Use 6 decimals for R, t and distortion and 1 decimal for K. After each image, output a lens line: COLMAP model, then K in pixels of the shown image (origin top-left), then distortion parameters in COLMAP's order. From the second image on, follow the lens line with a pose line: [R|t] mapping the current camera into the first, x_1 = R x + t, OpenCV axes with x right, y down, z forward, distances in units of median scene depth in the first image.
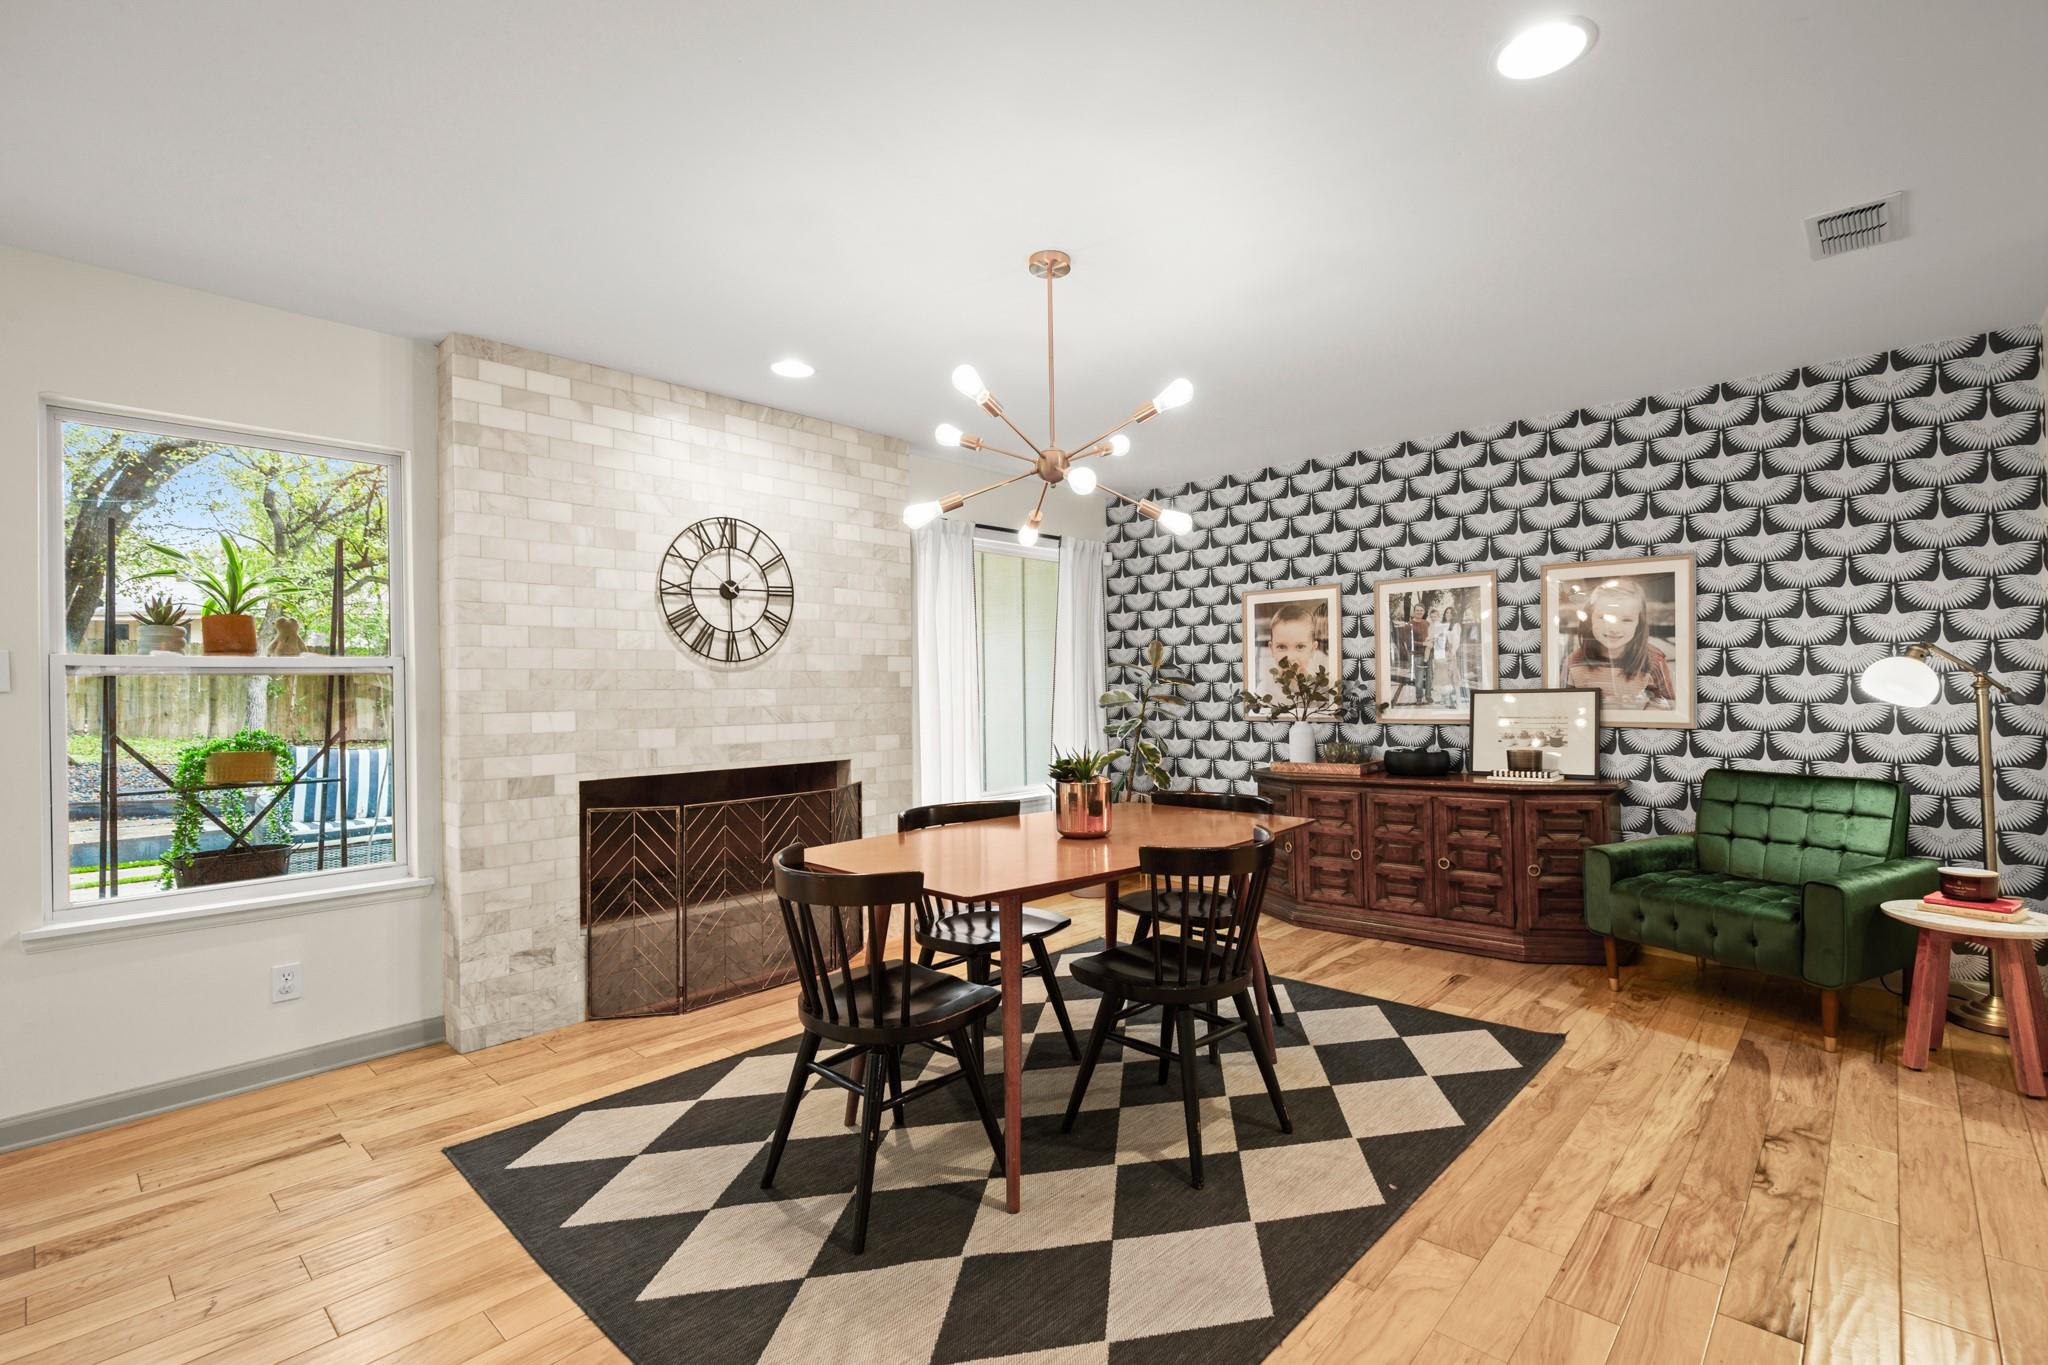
lens RADIAL K [[932.4, 0, 1026.2], [0, 932.4, 681.5], [0, 0, 1]] dist [0.001445, -0.000298]
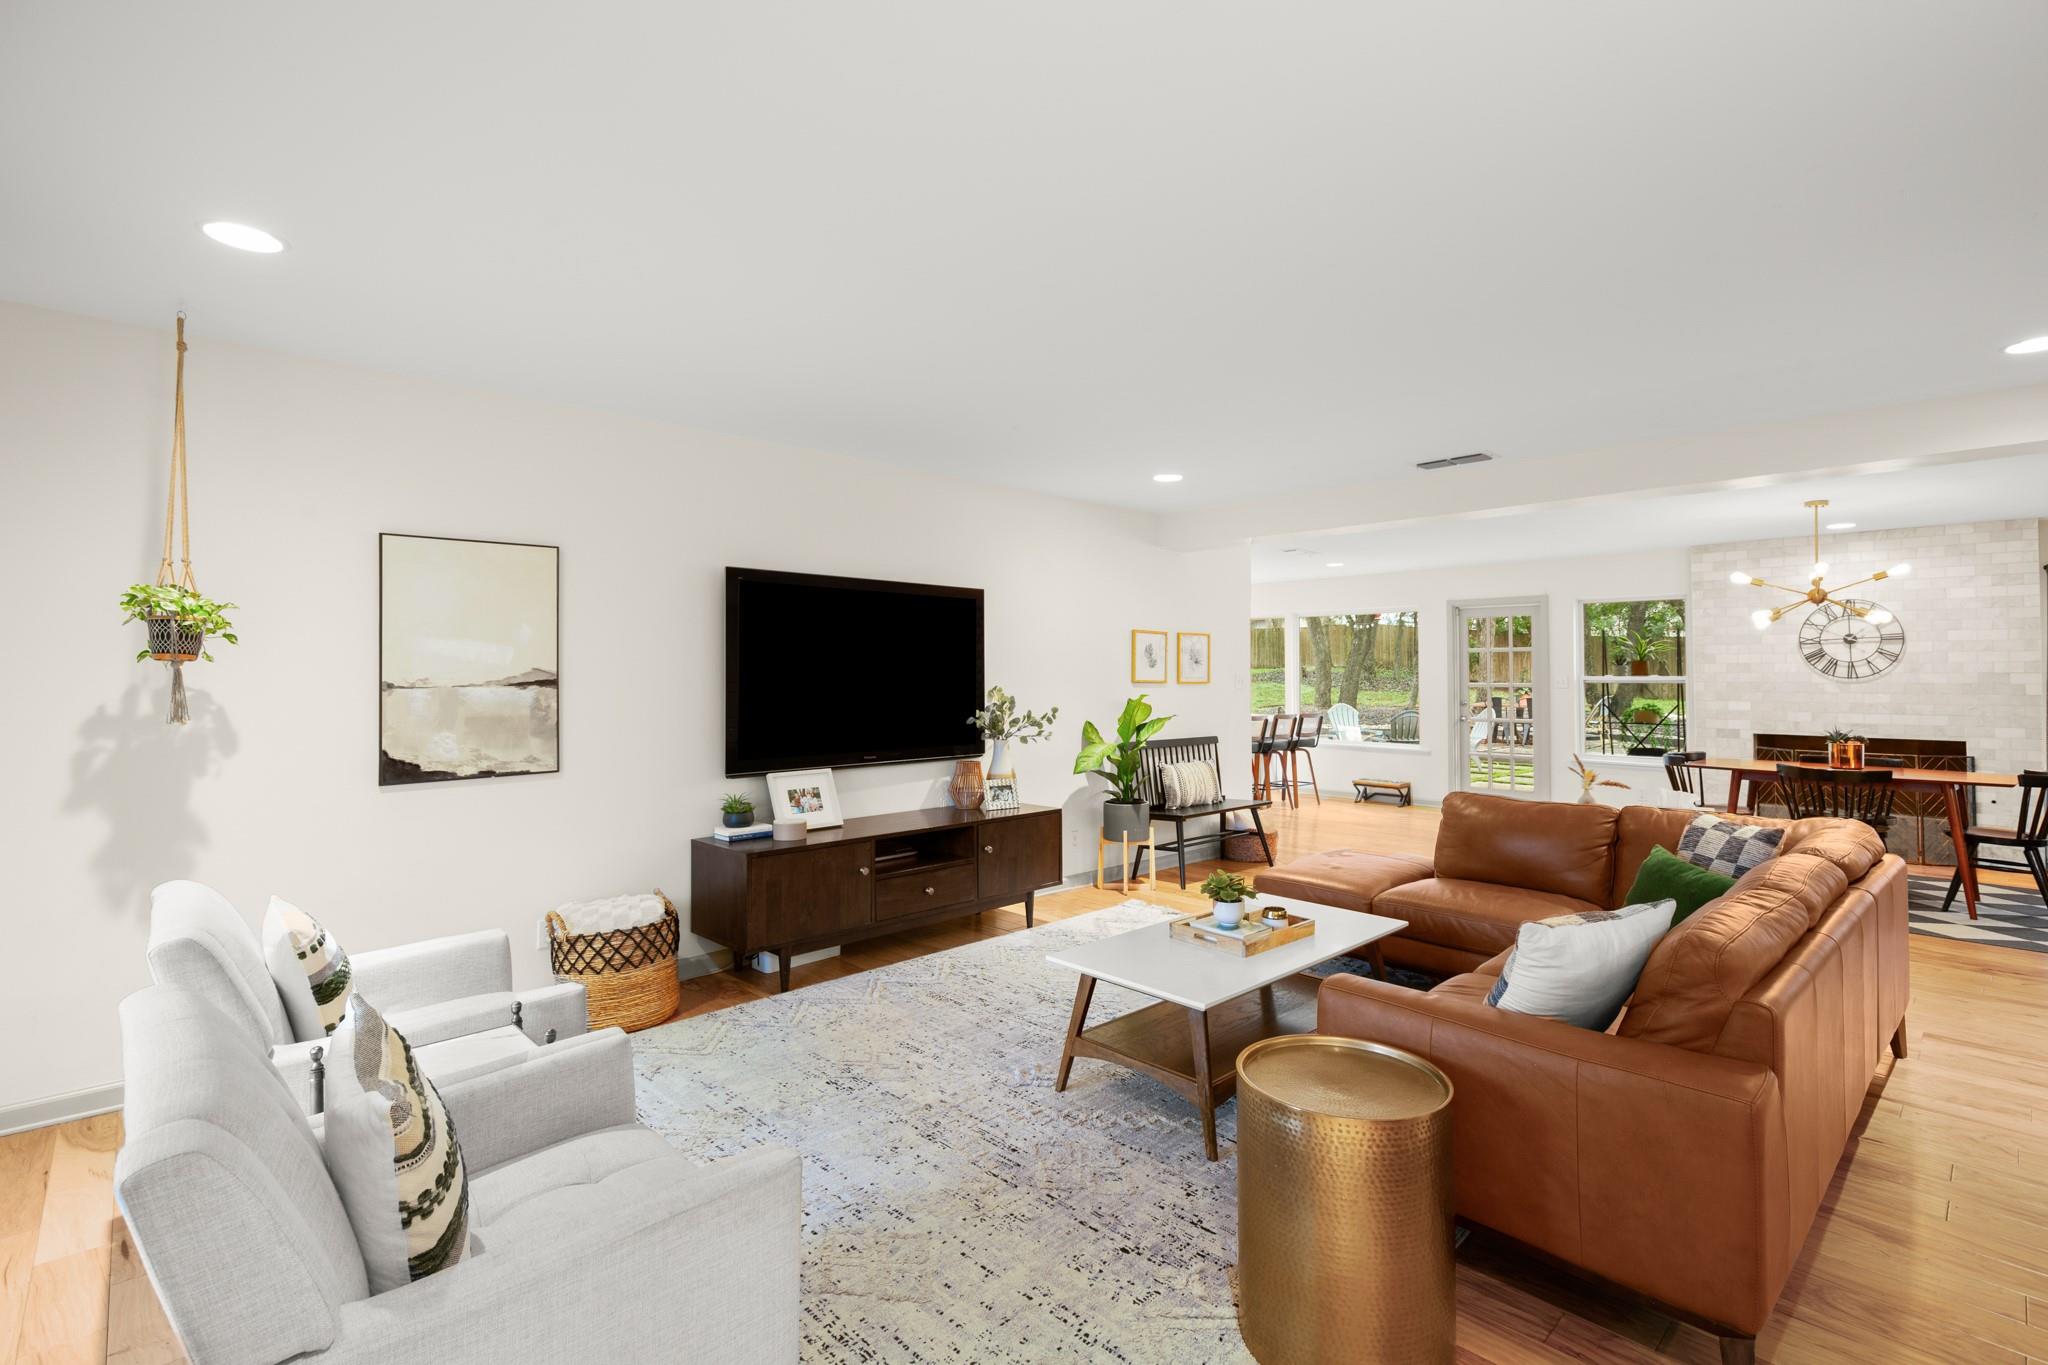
lens RADIAL K [[932.4, 0, 1055.4], [0, 932.4, 660.9], [0, 0, 1]] dist [0.001445, -0.000298]
pose [[-0.049781, -0.004068, -0.998752, 1.546319], [0.002089, 0.999989, -0.004177, -0.049790], [0.998758, -0.002295, -0.049772, -0.451025]]
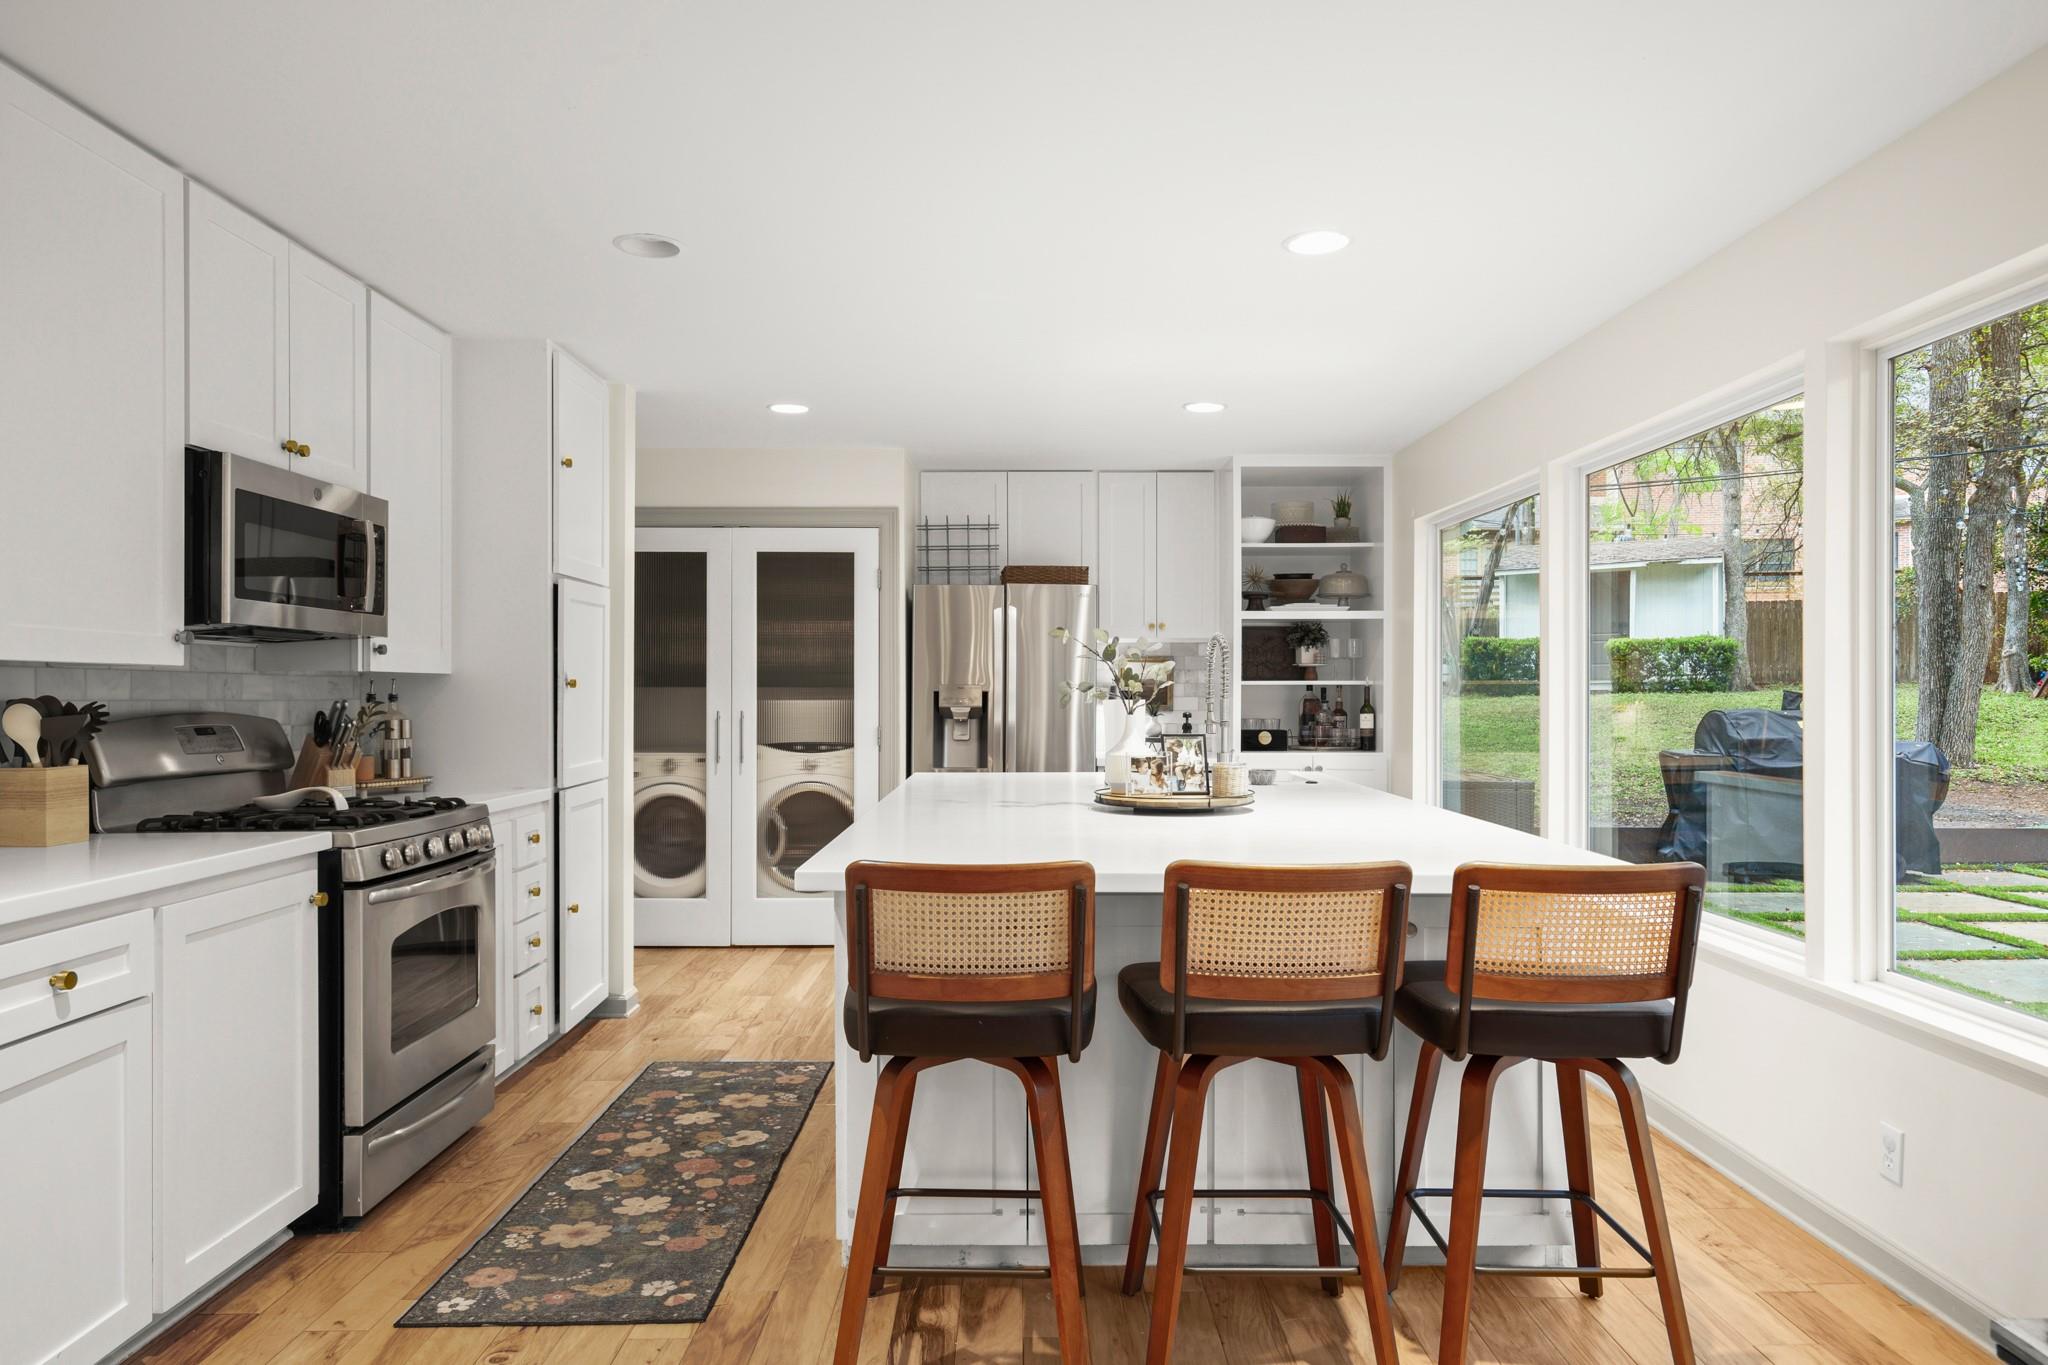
lens RADIAL K [[1291.8, 0, 1028.8], [0, 1291.8, 694.6], [0, 0, 1]] dist [0.013653, 0.001796]
pose [[-0.732148, 0.012729, -0.681027, -0.334606], [0.010725, 0.999917, 0.007159, -0.005947], [0.681061, -0.002063, -0.732223, 0.340393]]
